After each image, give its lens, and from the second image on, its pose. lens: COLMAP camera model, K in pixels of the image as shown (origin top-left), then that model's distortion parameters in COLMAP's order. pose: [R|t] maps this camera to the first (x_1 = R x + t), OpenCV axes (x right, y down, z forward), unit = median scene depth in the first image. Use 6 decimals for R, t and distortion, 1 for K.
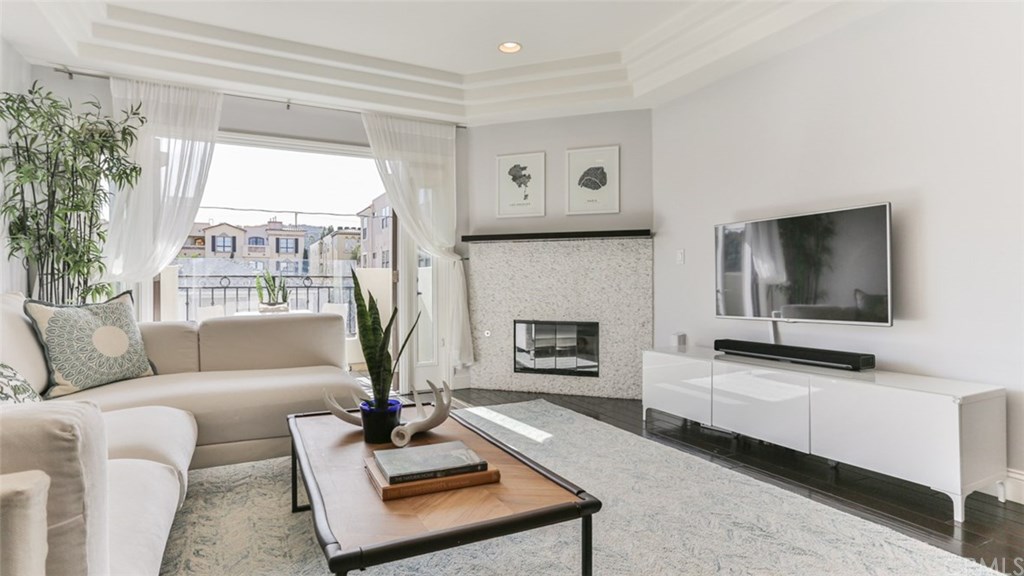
lens RADIAL K [[526.1, 0, 506.9], [0, 526.1, 283.9], [0, 0, 1]] dist [-0.053440, 0.036117]
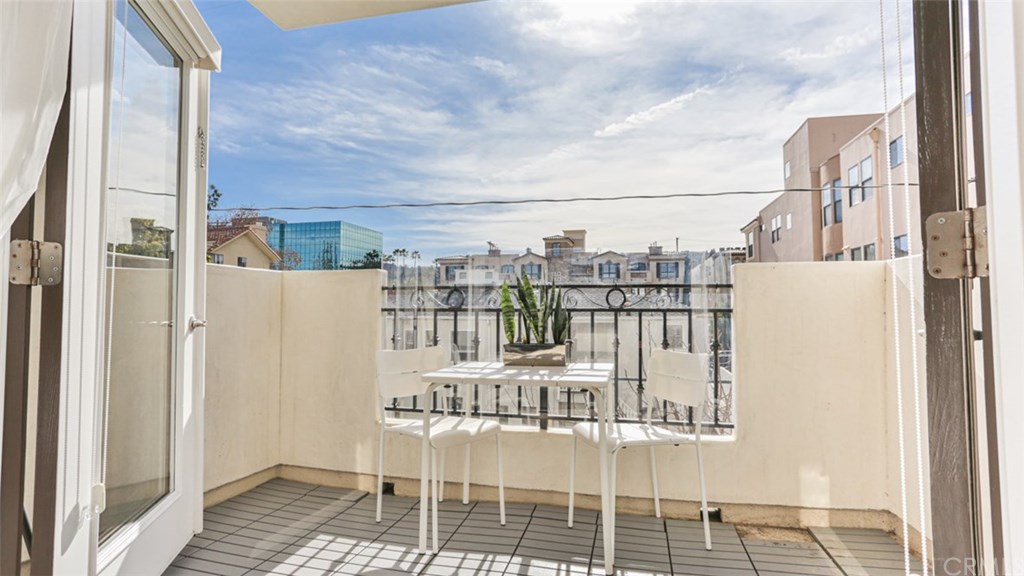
lens RADIAL K [[526.1, 0, 506.9], [0, 526.1, 283.9], [0, 0, 1]] dist [-0.053440, 0.036117]
pose [[0.762431, -0.030306, -0.646359, -0.229667], [-0.000994, 0.998847, -0.048005, 0.007793], [0.647069, 0.037243, 0.761522, 0.834972]]
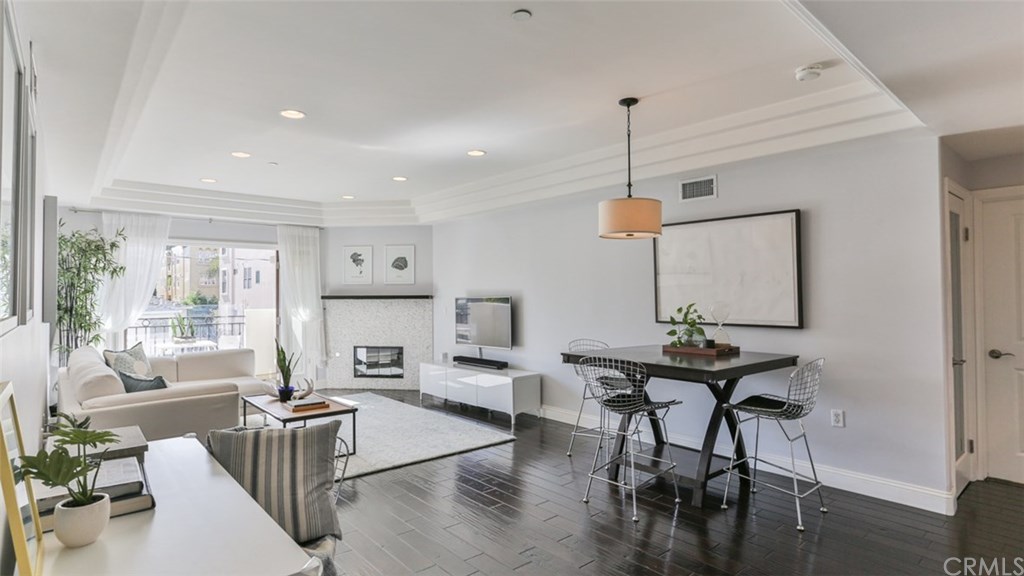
lens RADIAL K [[526.1, 0, 506.9], [0, 526.1, 283.9], [0, 0, 1]] dist [-0.053440, 0.036117]
pose [[0.970069, -0.000357, 0.242828, 0.086787], [0.004584, 0.999848, -0.016842, -0.104444], [-0.242785, 0.017451, 0.969923, -0.776233]]
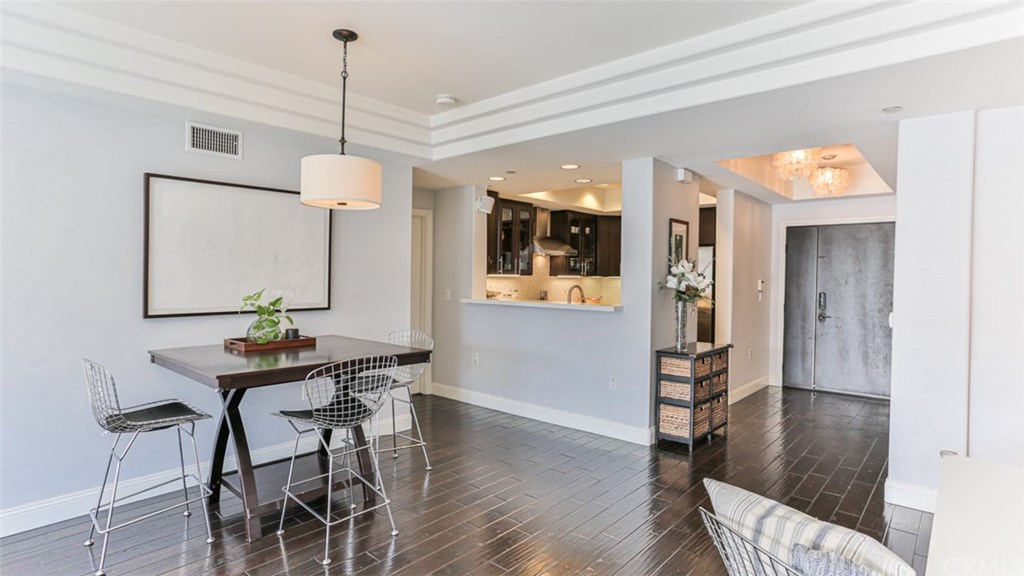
lens RADIAL K [[526.1, 0, 506.9], [0, 526.1, 283.9], [0, 0, 1]] dist [-0.053440, 0.036117]
pose [[-0.364423, -0.020140, 0.931016, -0.202387], [-0.010037, 0.999793, 0.017699, -0.106750], [-0.931179, -0.002895, -0.364550, -0.007361]]
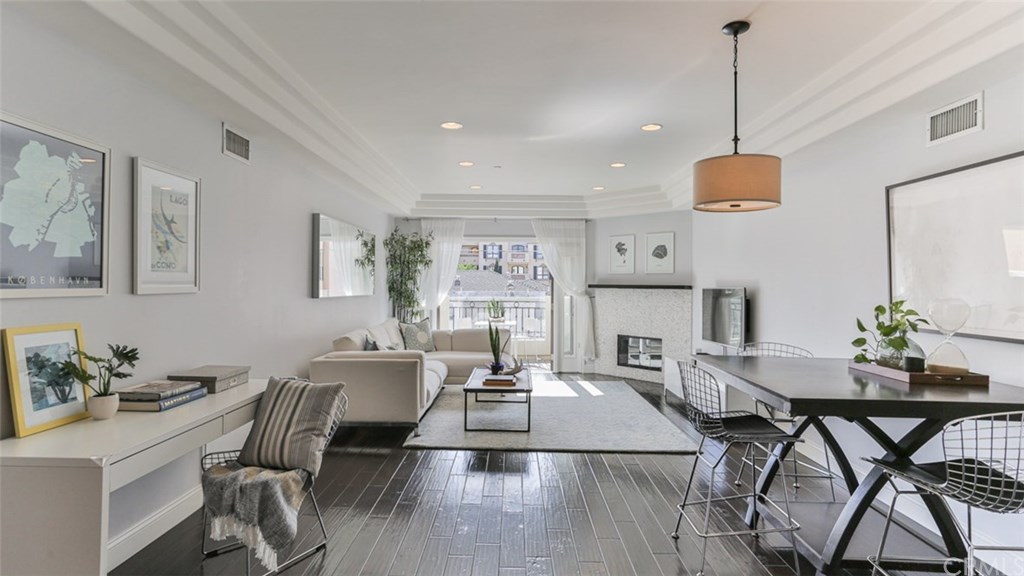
lens RADIAL K [[526.1, 0, 506.9], [0, 526.1, 283.9], [0, 0, 1]] dist [-0.053440, 0.036117]
pose [[0.888219, 0.007916, -0.459352, 0.501931], [-0.007881, 0.999967, 0.001993, -0.100564], [0.459352, 0.001850, 0.888252, -0.702095]]
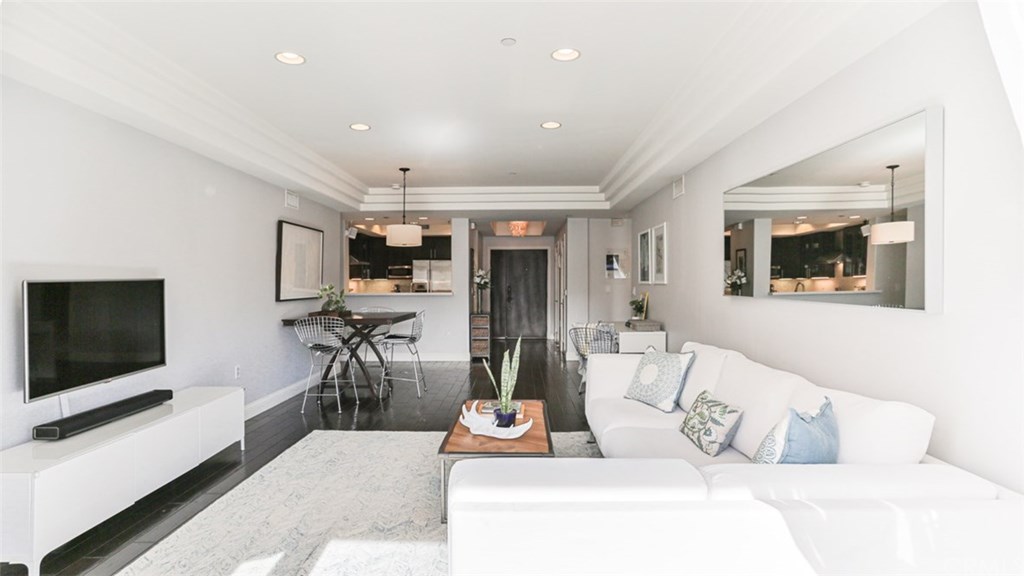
lens RADIAL K [[526.1, 0, 506.9], [0, 526.1, 283.9], [0, 0, 1]] dist [-0.053440, 0.036117]
pose [[-0.882232, -0.002051, 0.470810, -0.457775], [0.000630, 0.999984, 0.005537, -0.091942], [-0.470815, 0.005181, -0.882217, 1.078202]]
